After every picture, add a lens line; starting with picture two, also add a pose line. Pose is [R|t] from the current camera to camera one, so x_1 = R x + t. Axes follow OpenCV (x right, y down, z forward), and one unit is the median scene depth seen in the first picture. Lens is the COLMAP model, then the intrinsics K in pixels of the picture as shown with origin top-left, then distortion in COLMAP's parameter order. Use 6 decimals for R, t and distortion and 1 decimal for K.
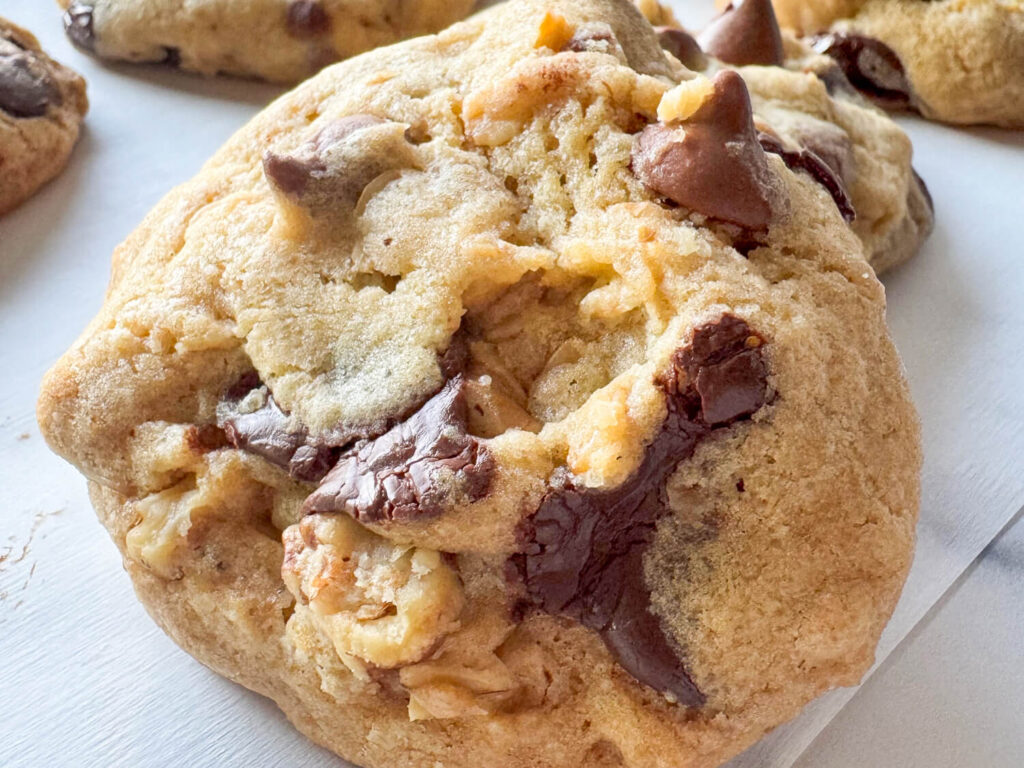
lens RADIAL K [[997.9, 0, 512.0], [0, 997.9, 384.0], [0, 0, 1]] dist [0.010040, 0.000693]
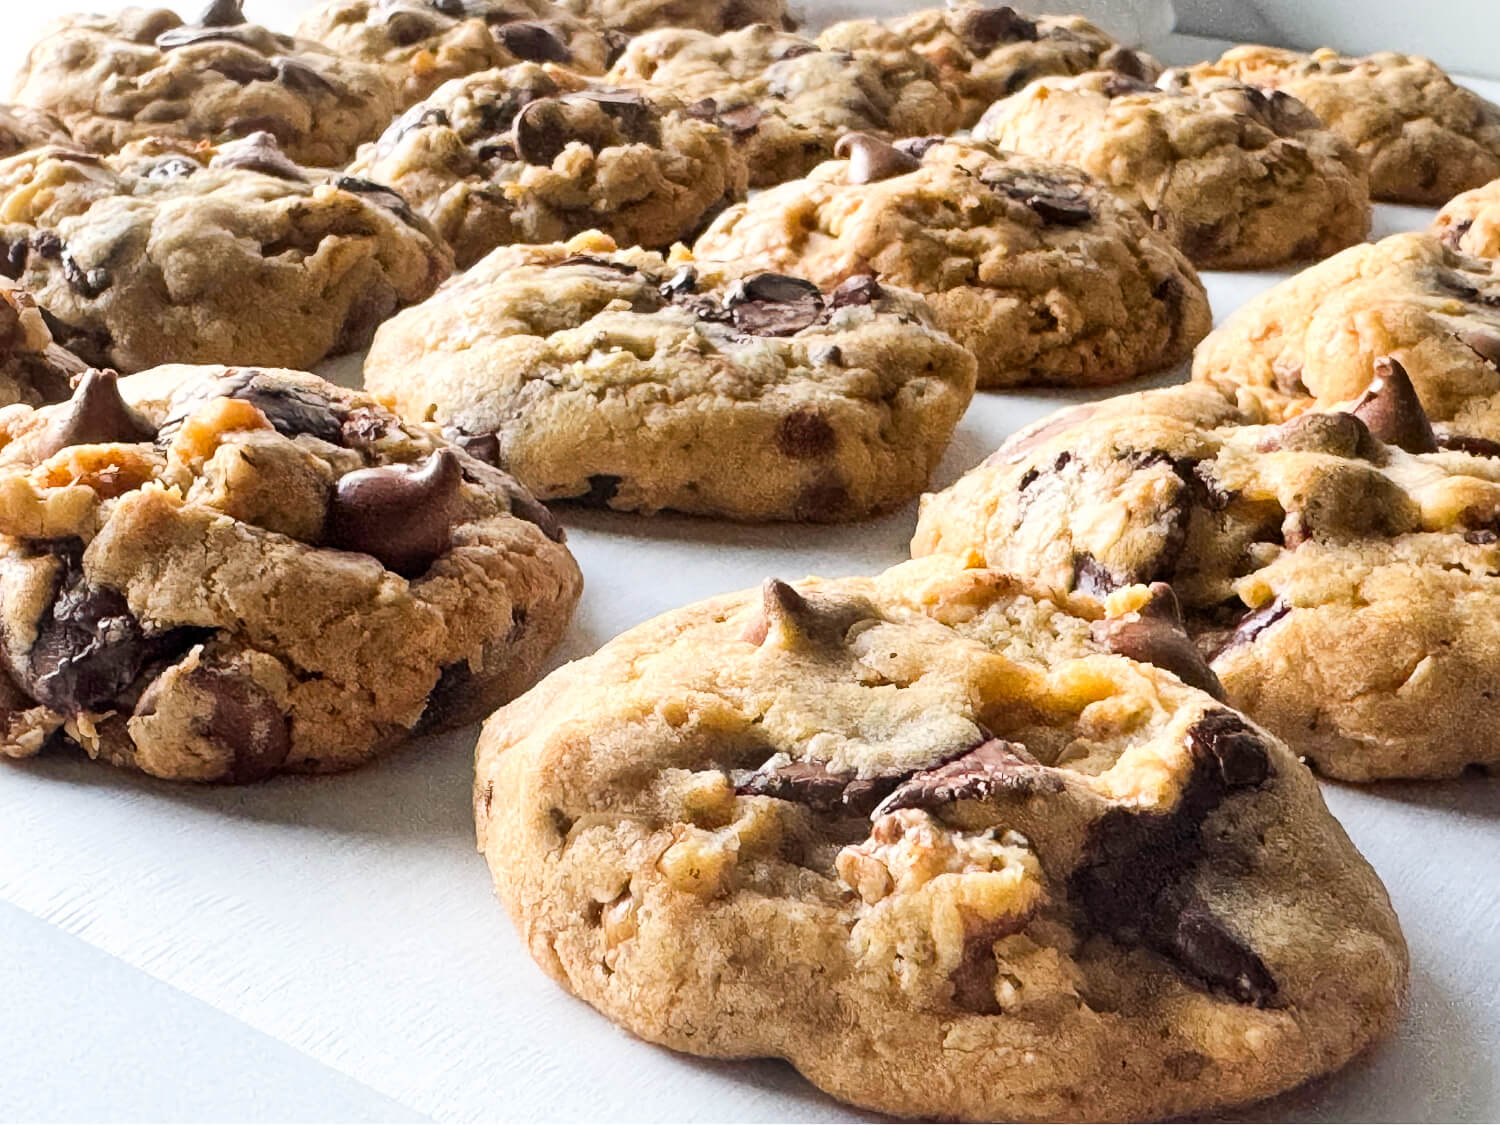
lens RADIAL K [[2002.7, 0, 750.0], [0, 2002.7, 562.5], [0, 0, 1]] dist [0.007795, 0.047332]
pose [[0.954721, 0.170673, 0.243678, -0.828019], [0.019641, 0.781129, -0.624060, 1.134521], [-0.296854, 0.600589, 0.742408, -0.604284]]
